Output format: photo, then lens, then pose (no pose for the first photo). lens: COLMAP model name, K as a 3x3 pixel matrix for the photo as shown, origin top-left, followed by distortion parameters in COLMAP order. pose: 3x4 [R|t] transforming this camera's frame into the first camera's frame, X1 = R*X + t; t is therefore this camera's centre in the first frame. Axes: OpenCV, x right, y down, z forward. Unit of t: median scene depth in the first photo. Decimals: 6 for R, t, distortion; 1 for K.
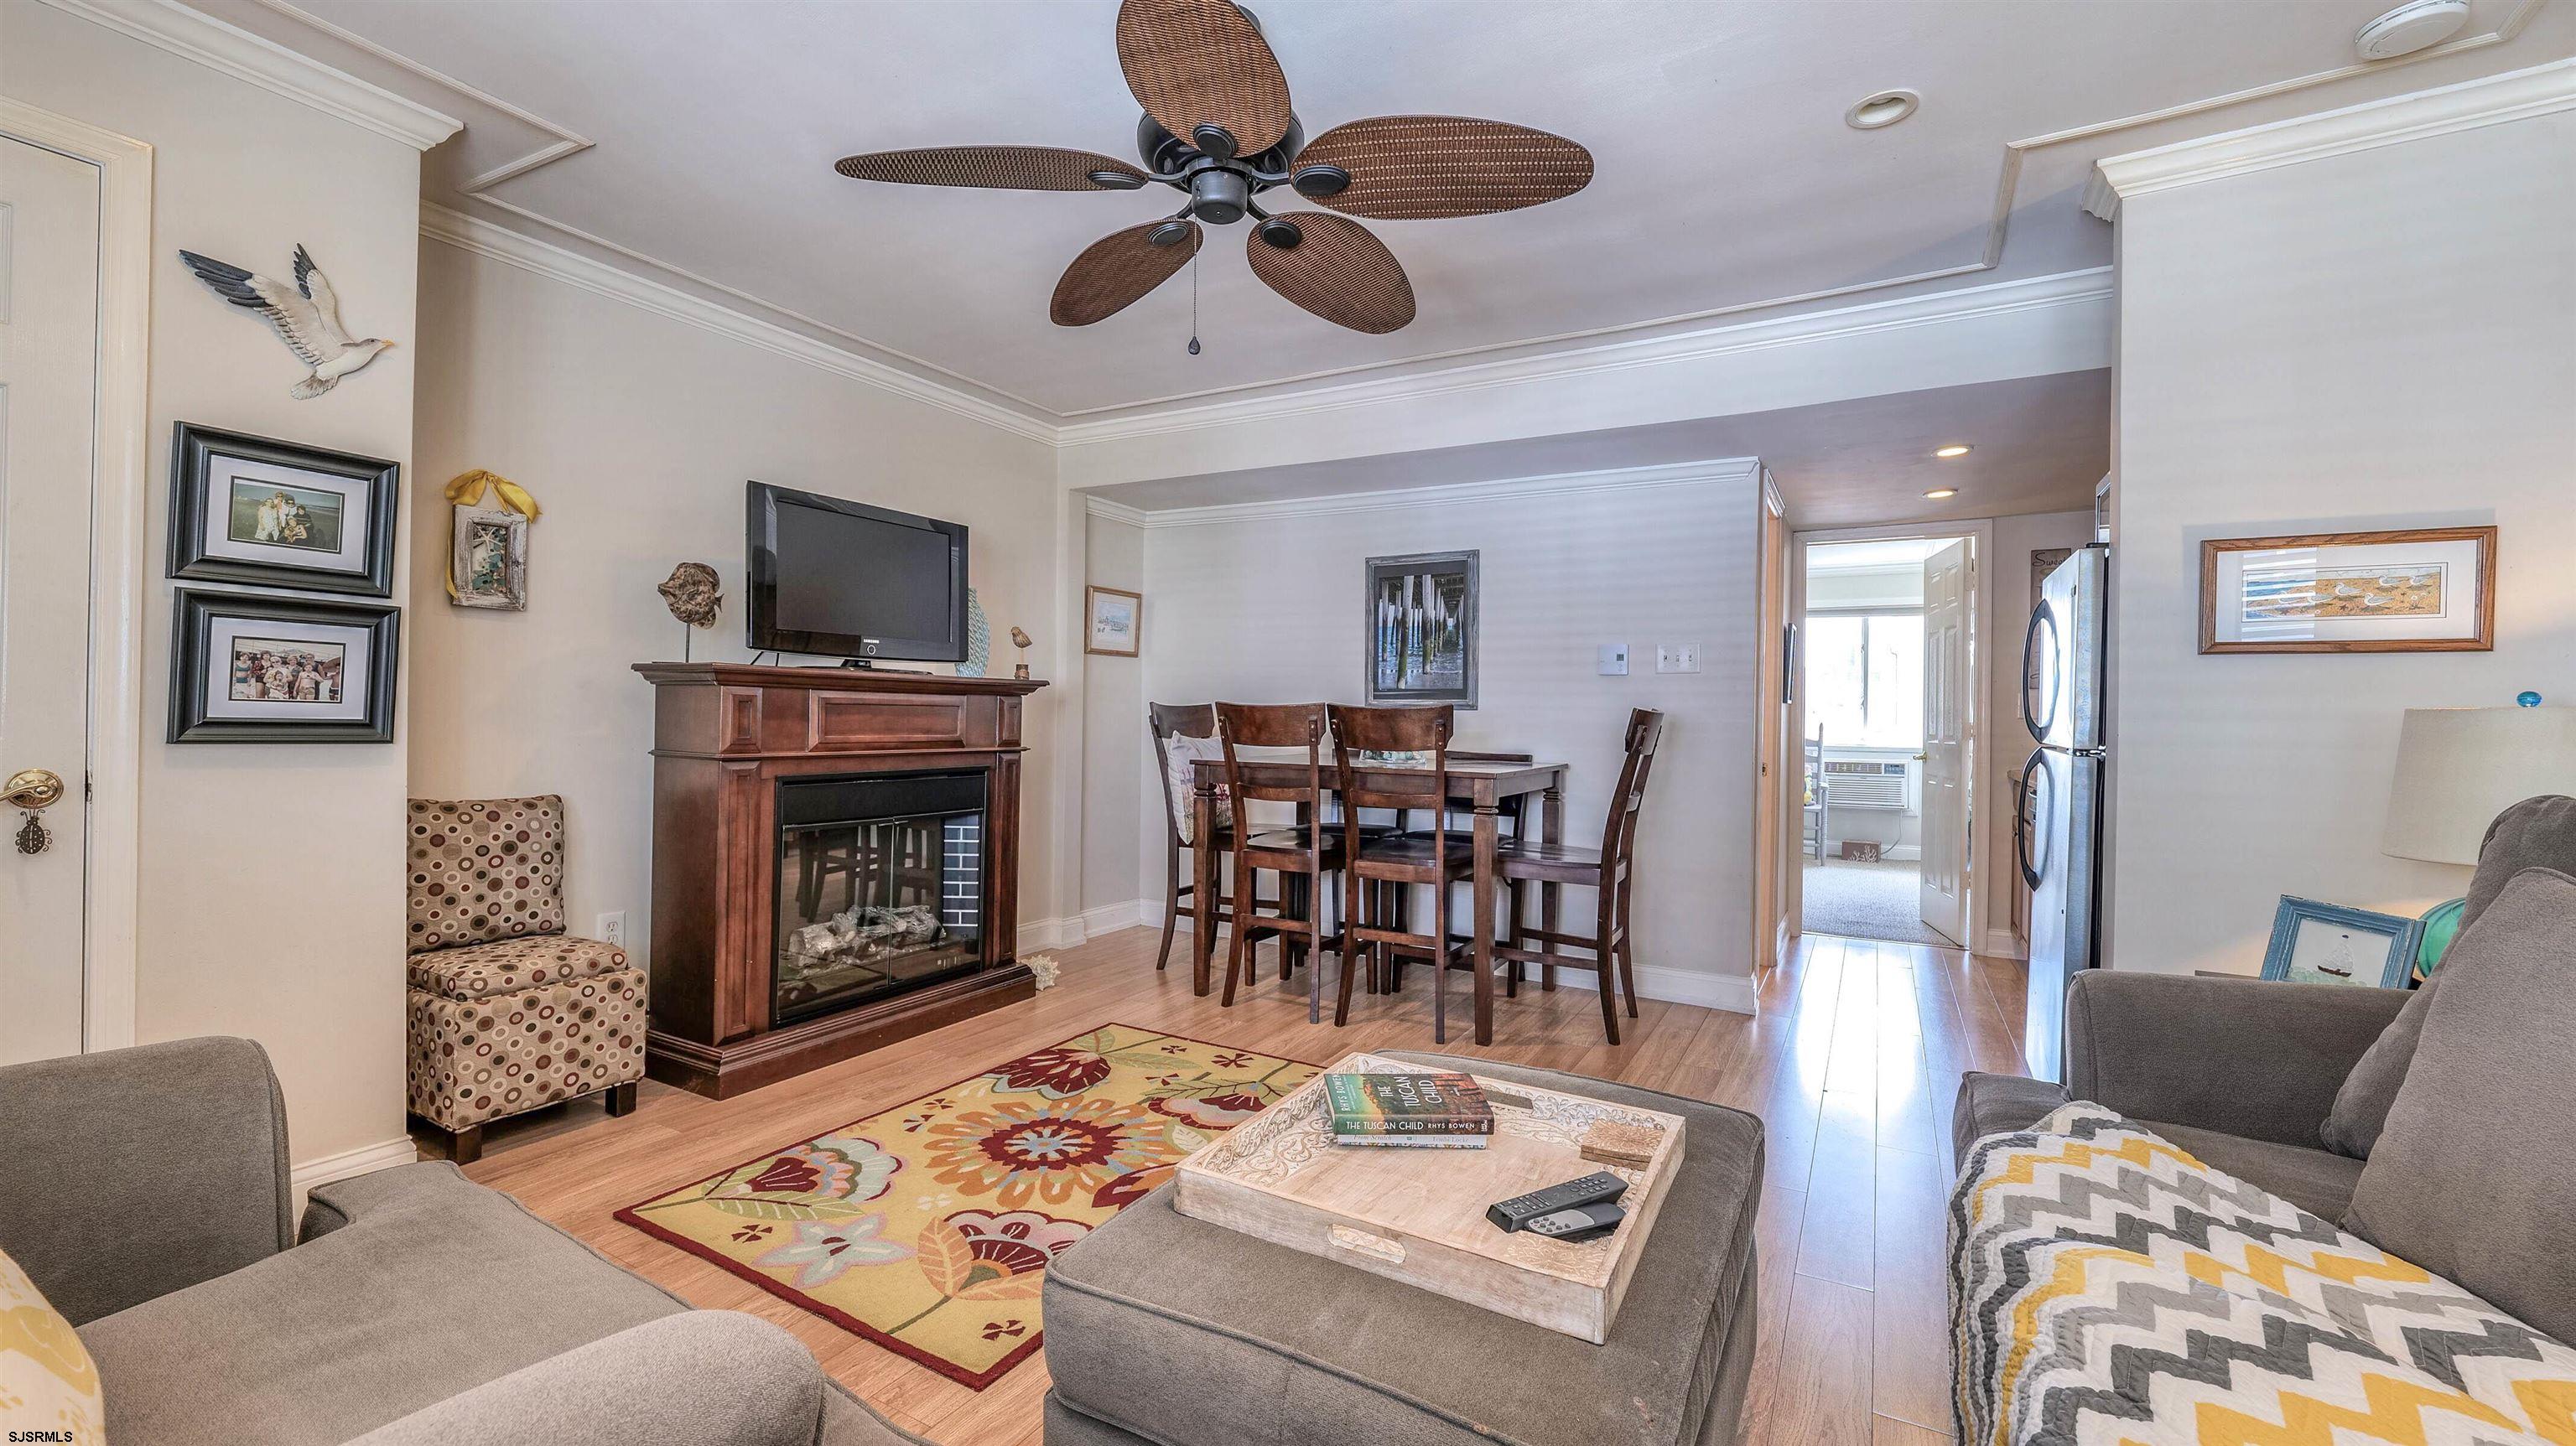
lens RADIAL K [[1045.6, 0, 1275.3], [0, 1045.6, 718.3], [0, 0, 1]] dist [-0.013713, 0.000367]
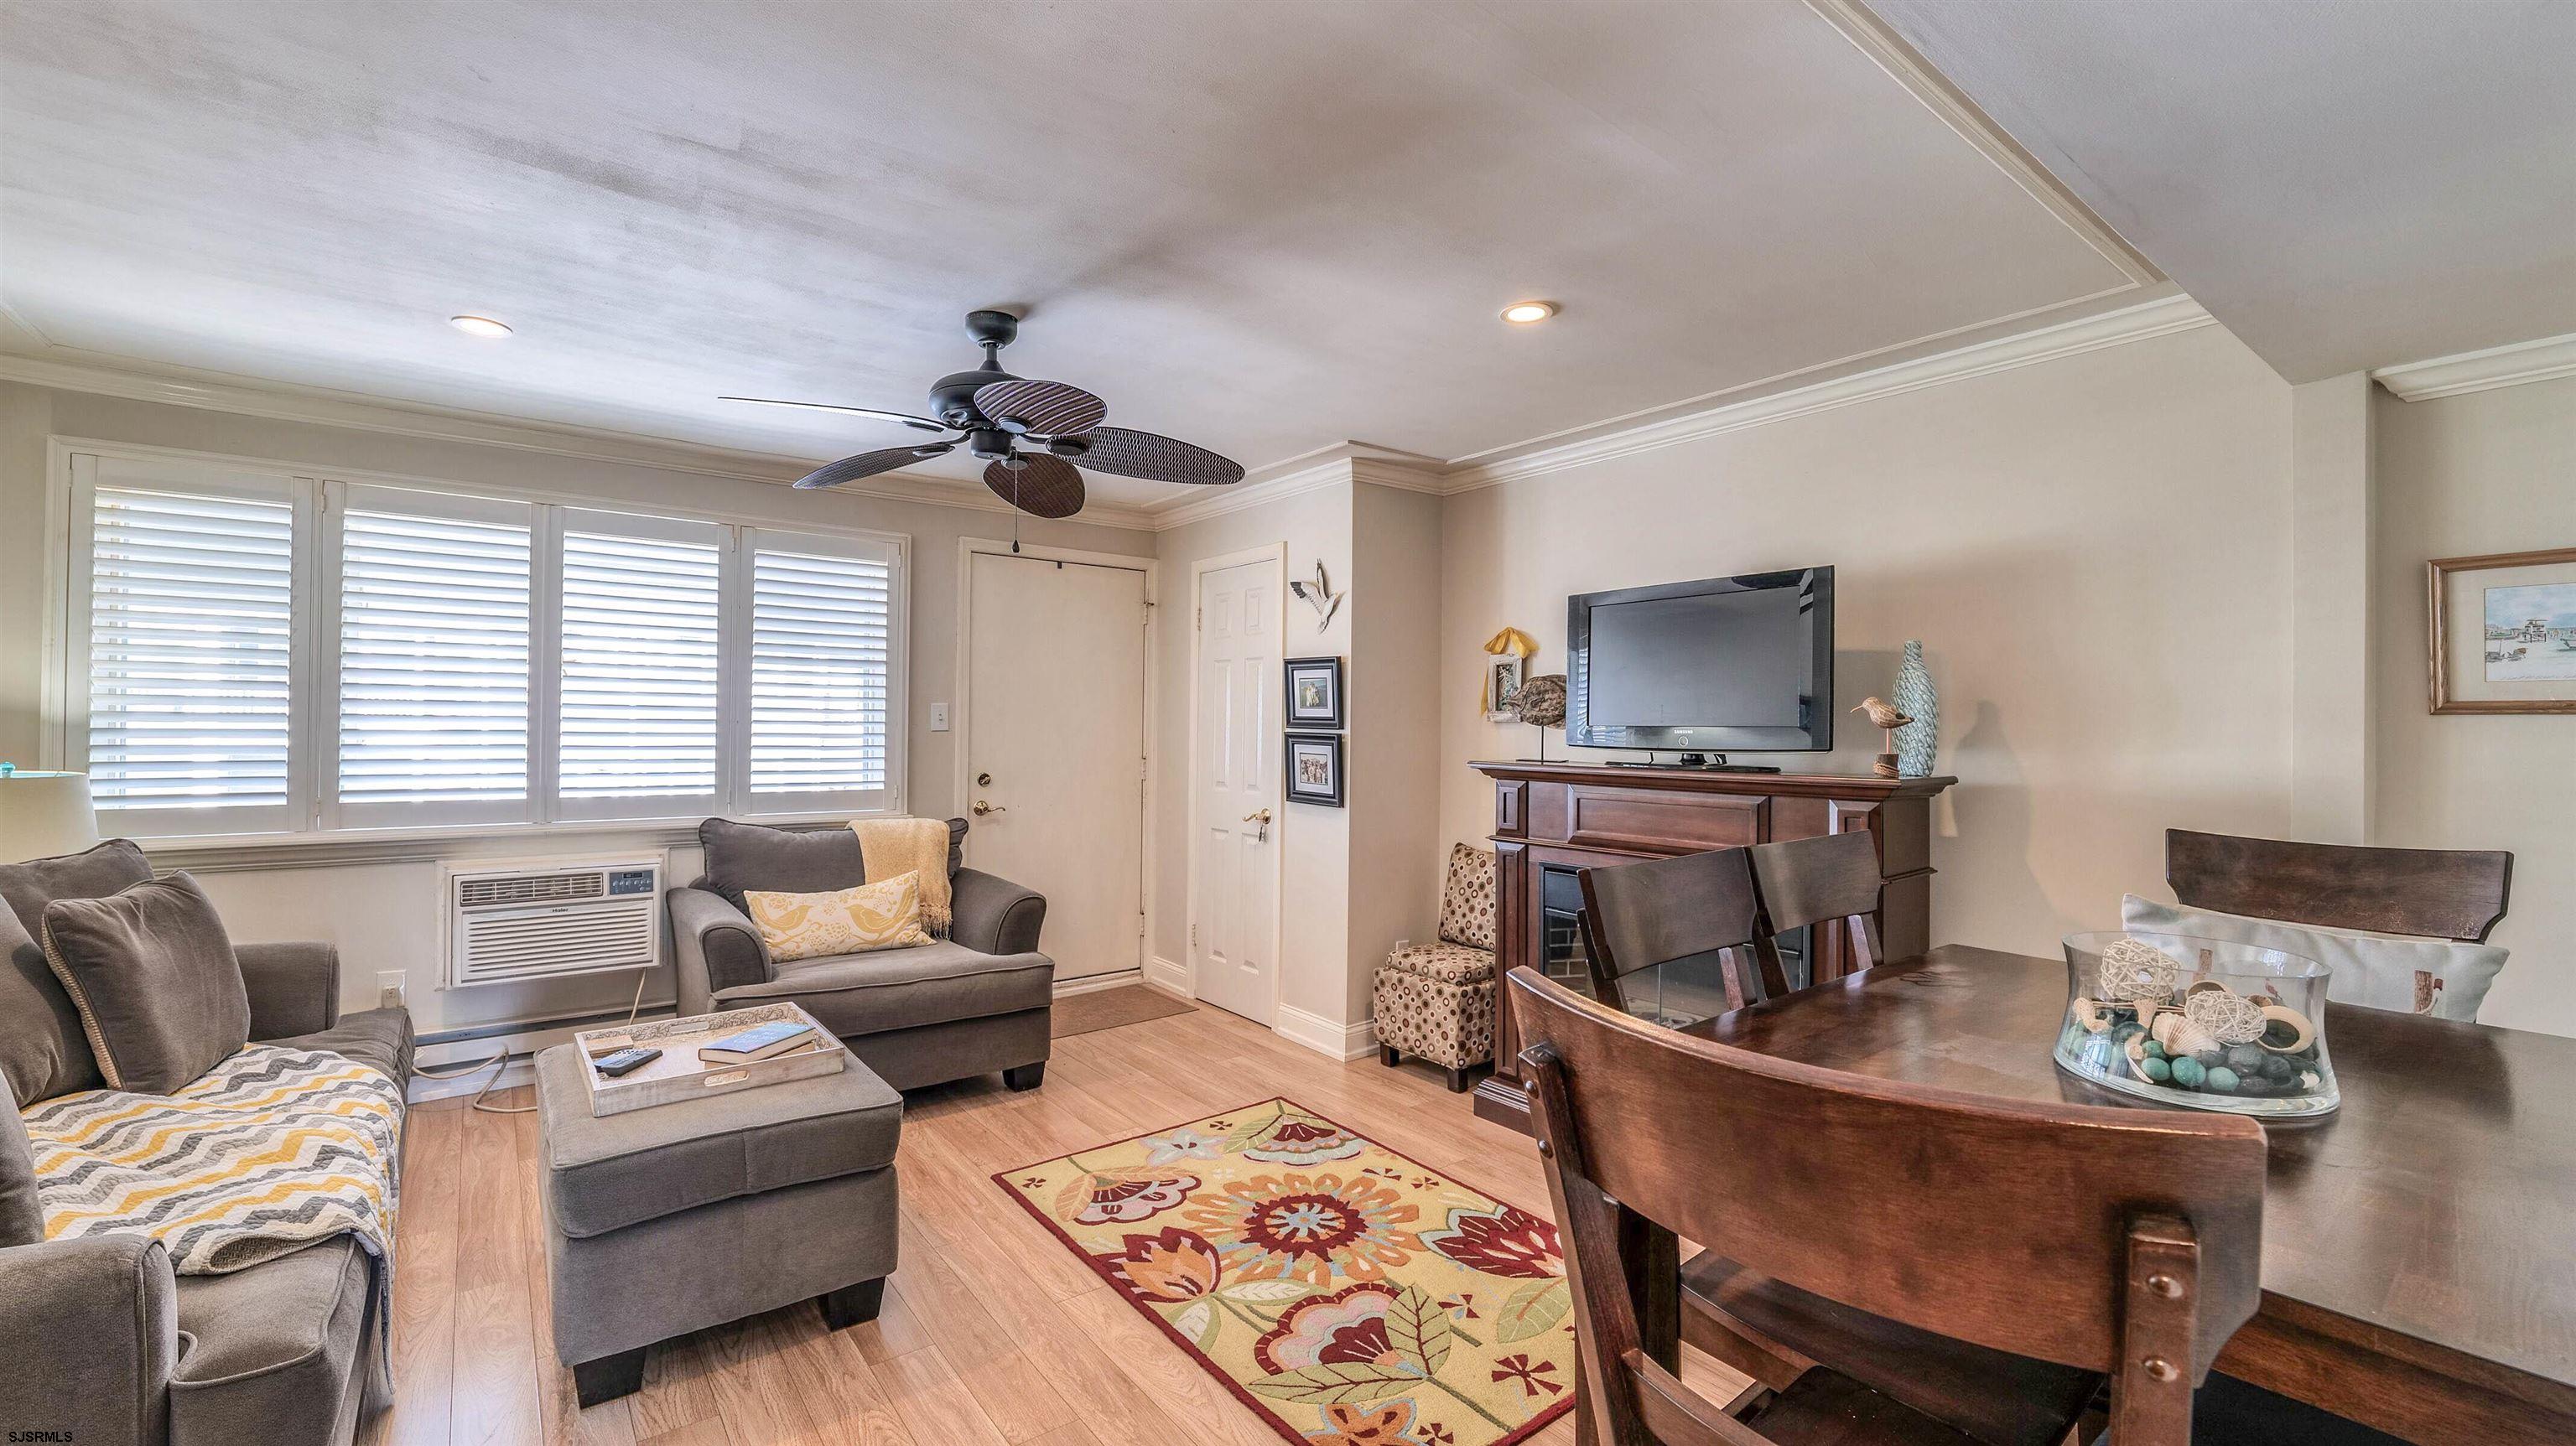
lens RADIAL K [[1045.6, 0, 1275.3], [0, 1045.6, 718.3], [0, 0, 1]] dist [-0.013713, 0.000367]
pose [[-0.383957, -0.027107, -0.922953, 0.782391], [-0.018320, 0.999596, -0.021736, -0.079004], [0.923169, 0.008563, -0.384299, 1.372877]]
